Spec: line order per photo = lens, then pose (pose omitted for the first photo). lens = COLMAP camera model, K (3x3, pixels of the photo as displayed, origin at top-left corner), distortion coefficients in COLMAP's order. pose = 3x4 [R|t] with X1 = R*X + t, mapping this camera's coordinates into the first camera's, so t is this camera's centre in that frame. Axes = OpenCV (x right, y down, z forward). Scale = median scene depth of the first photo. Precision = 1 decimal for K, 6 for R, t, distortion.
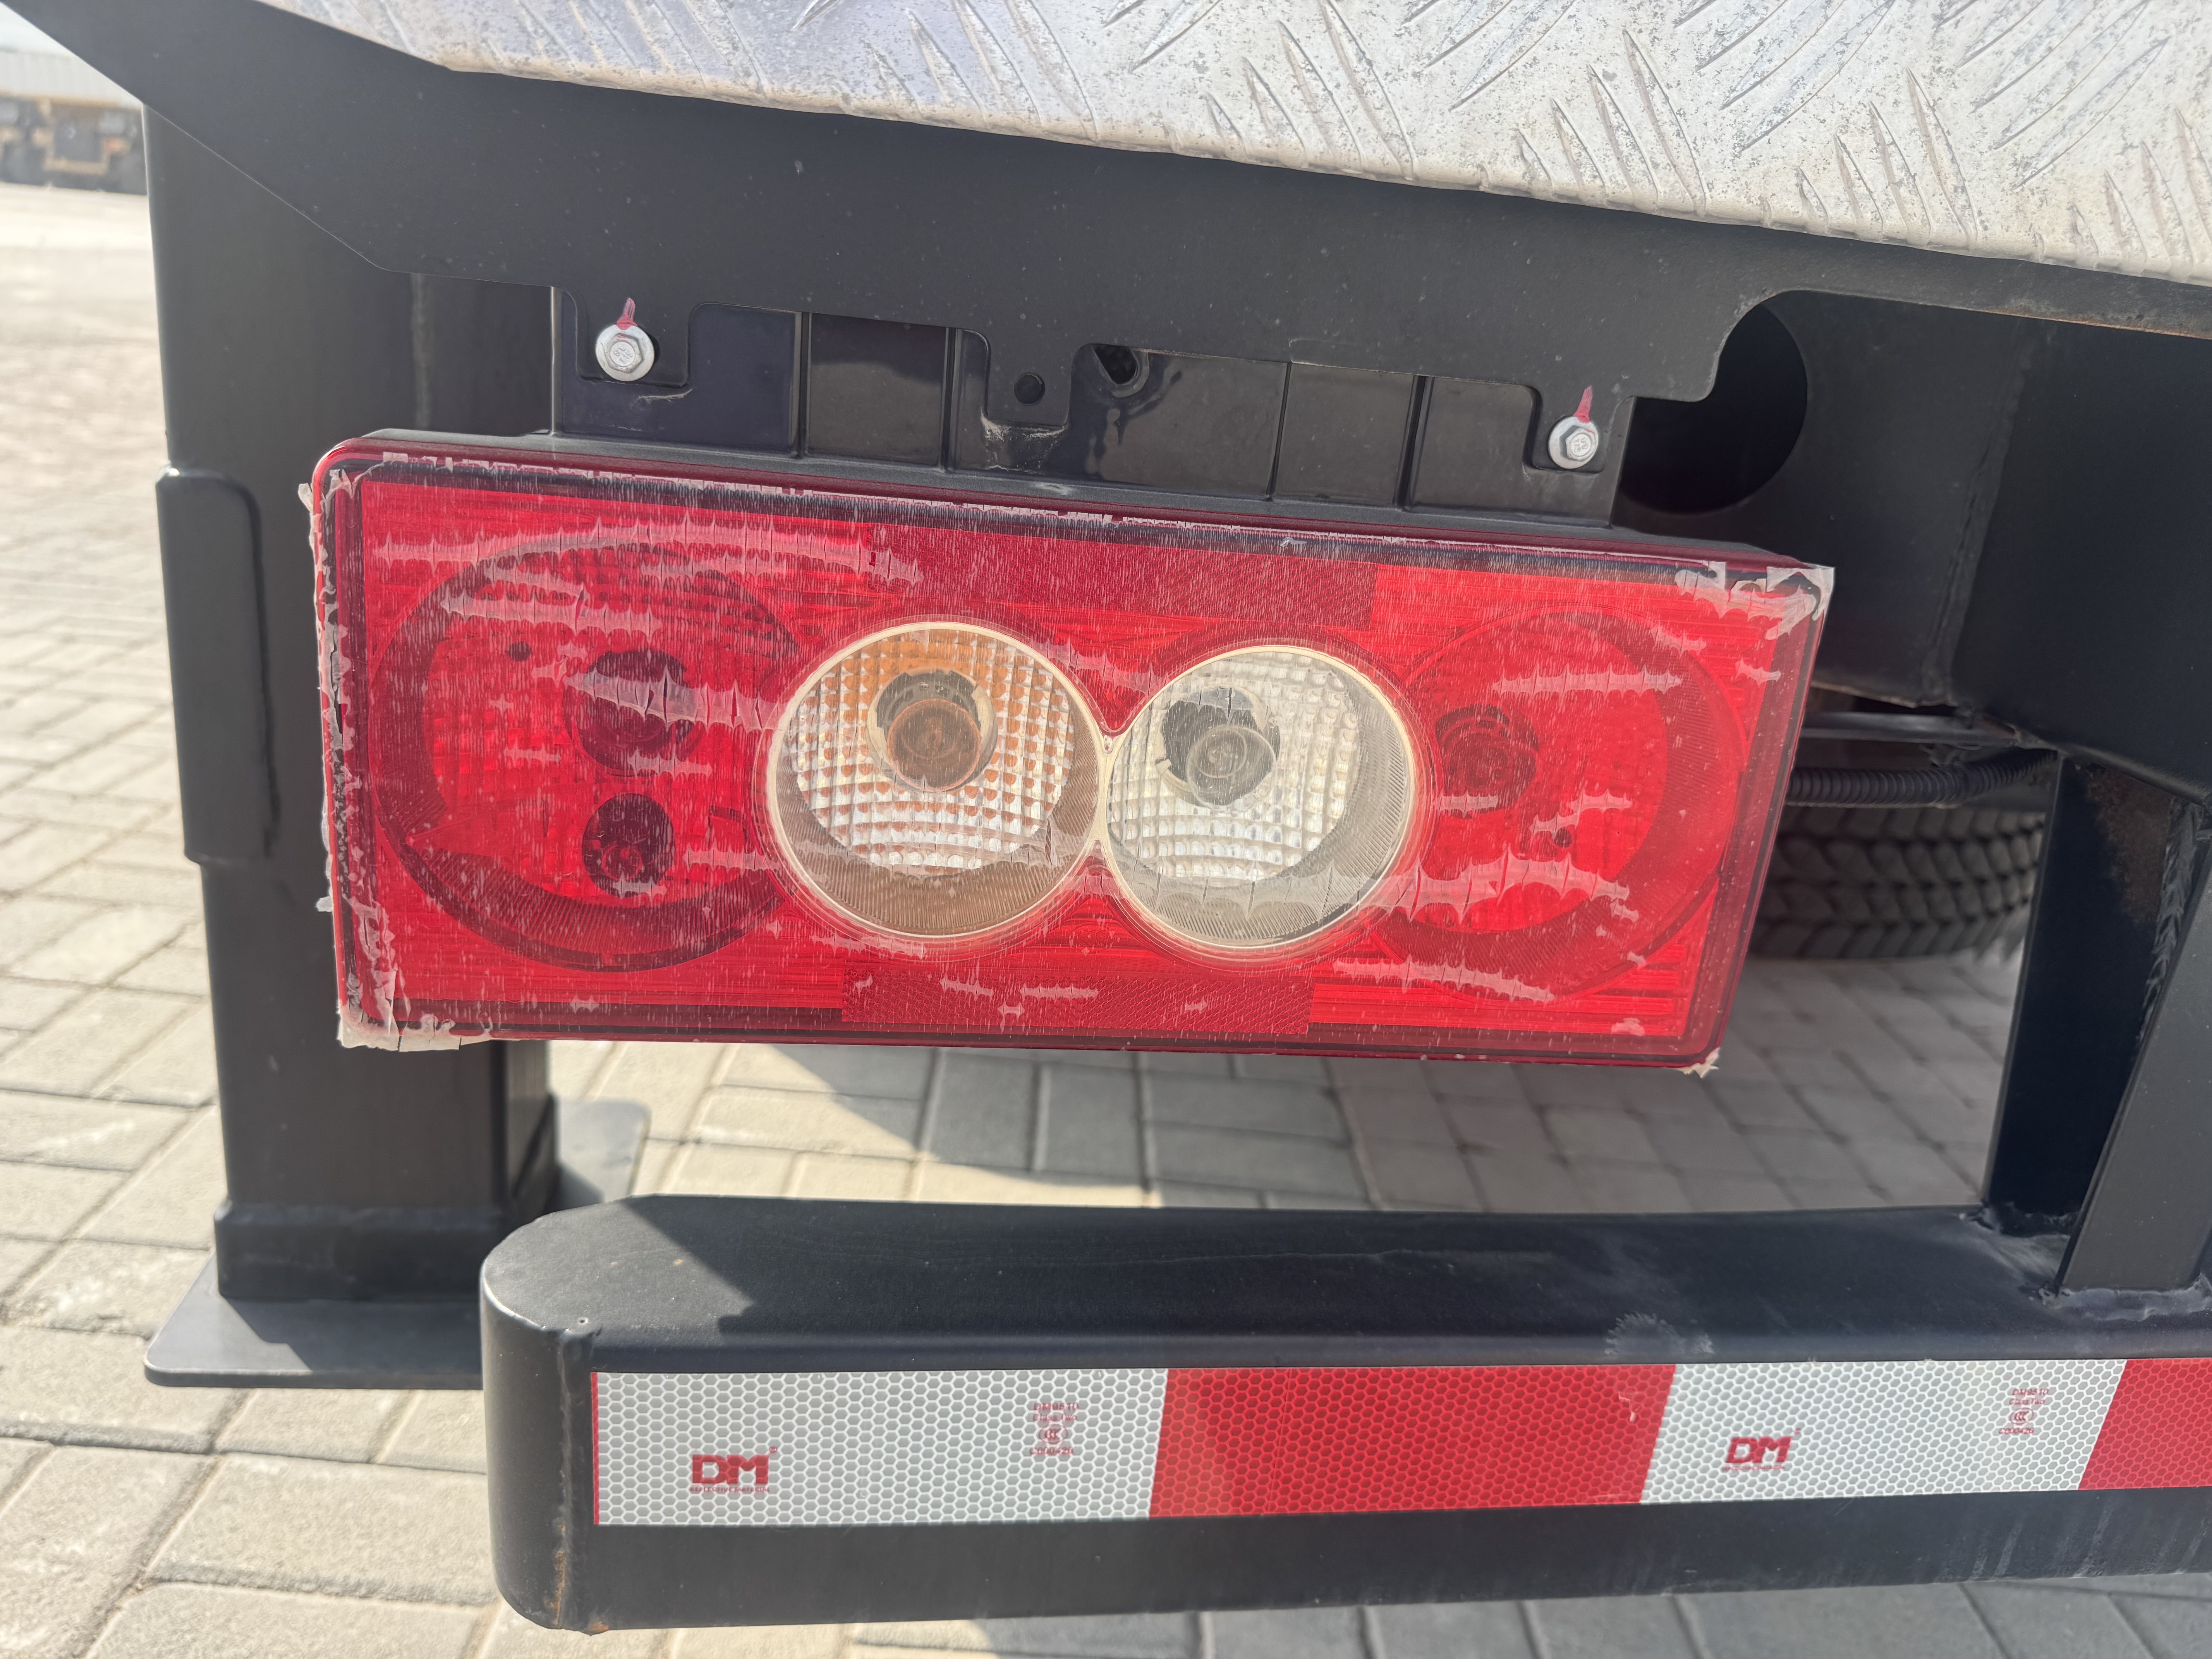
lens RADIAL K [[1571.8, 0, 1104.2], [0, 1571.8, 820.1], [0, 0, 1]] dist [0.030657, -0.044974]
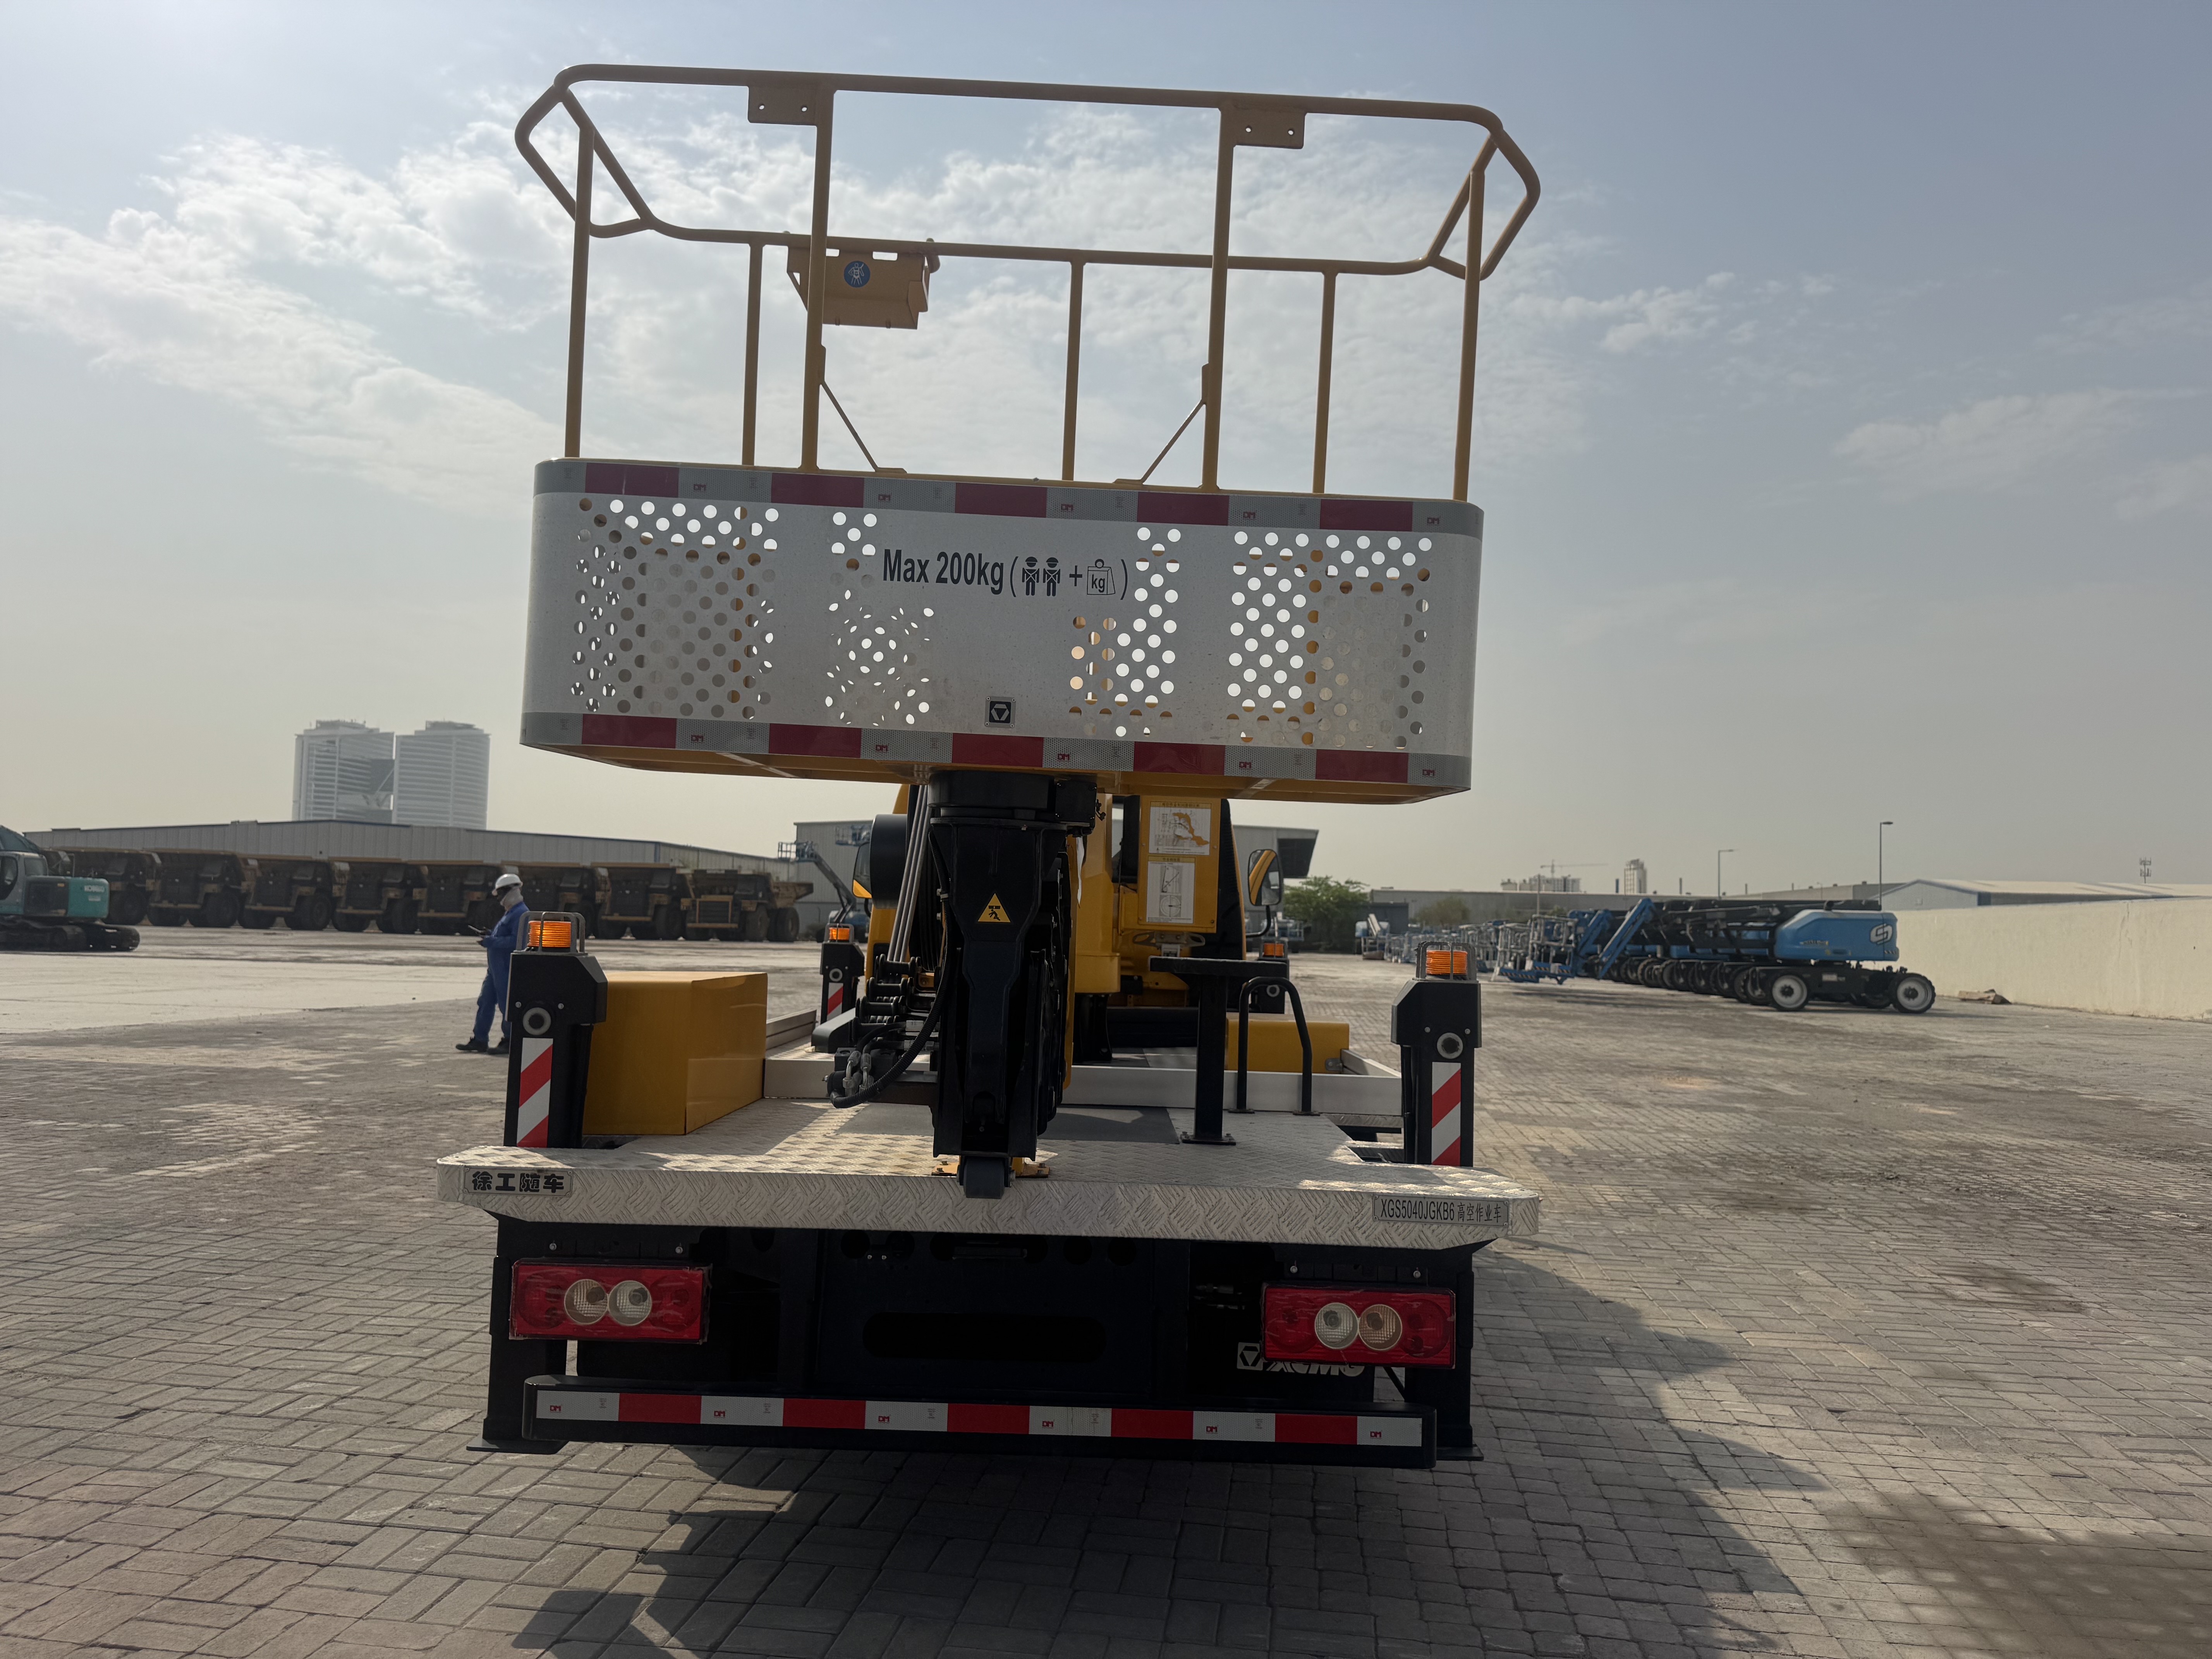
lens RADIAL K [[1571.8, 0, 1108.2], [0, 1571.8, 836.8], [0, 0, 1]] dist [0.030657, -0.044974]
pose [[0.986920, -0.079703, -0.140127, 1.140451], [0.019970, 0.922979, -0.384331, 0.278004], [0.159967, 0.376505, 0.912499, -2.010532]]
